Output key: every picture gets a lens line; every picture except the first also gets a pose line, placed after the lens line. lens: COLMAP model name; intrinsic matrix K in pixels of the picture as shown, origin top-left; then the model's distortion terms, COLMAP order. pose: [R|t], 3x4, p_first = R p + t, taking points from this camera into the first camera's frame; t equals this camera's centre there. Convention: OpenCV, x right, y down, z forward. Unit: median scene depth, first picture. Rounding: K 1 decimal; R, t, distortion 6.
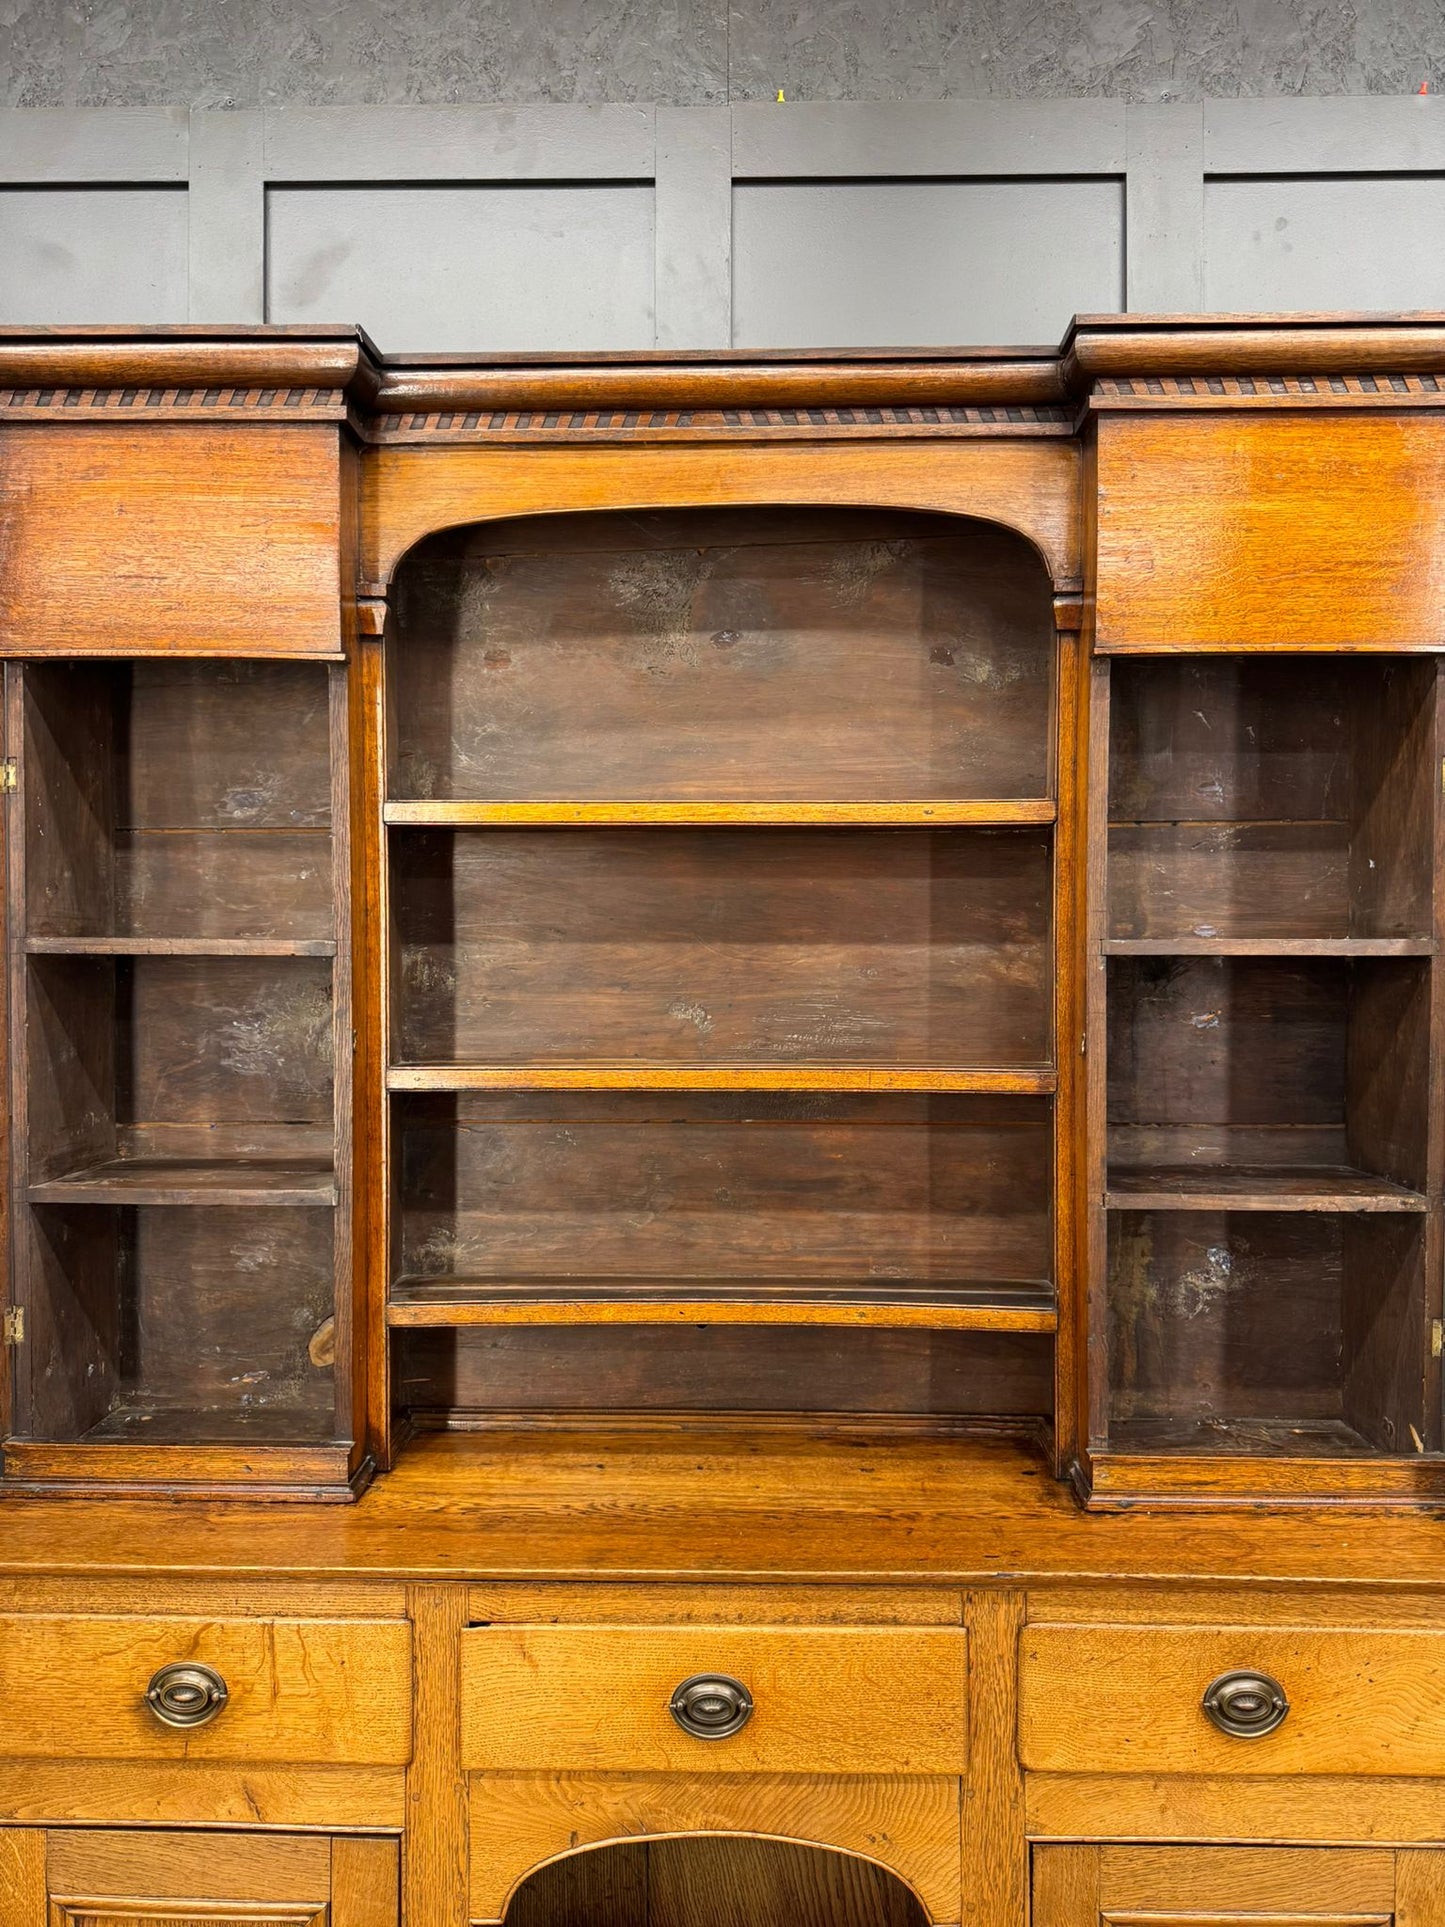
lens RADIAL K [[1368.1, 0, 724.2], [0, 1368.1, 960.0], [0, 0, 1]] dist [0.063065, -0.091420]
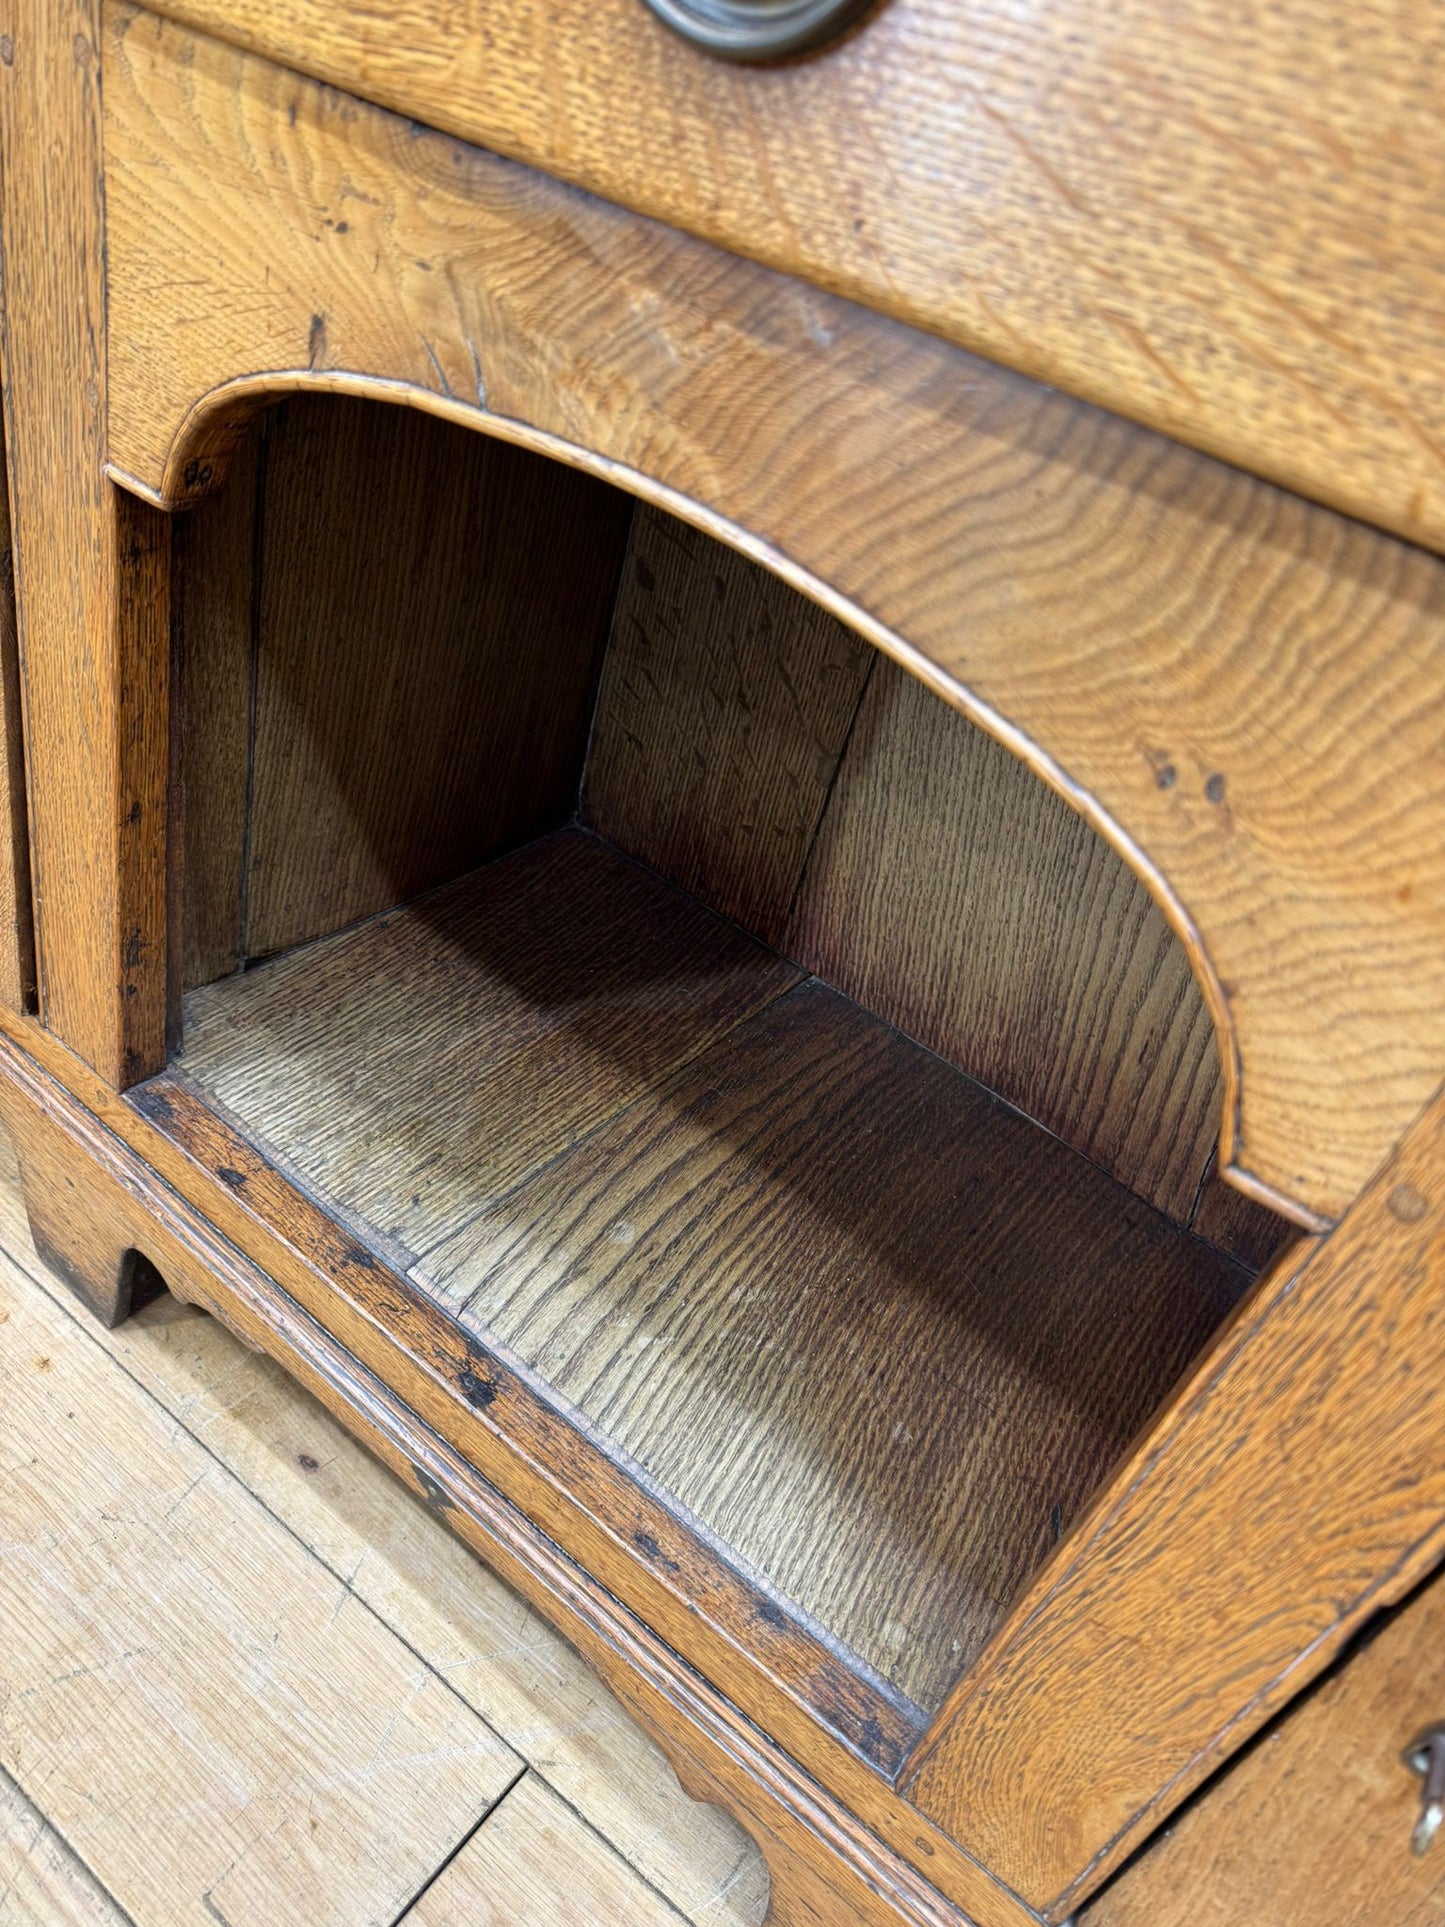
lens RADIAL K [[1368.1, 0, 724.2], [0, 1368.1, 960.0], [0, 0, 1]] dist [0.063065, -0.091420]
pose [[0.789591, 0.510198, -0.340946, 0.125851], [-0.247429, 0.773159, 0.583956, 0.472894], [0.561539, -0.376726, 0.736717, 0.674647]]
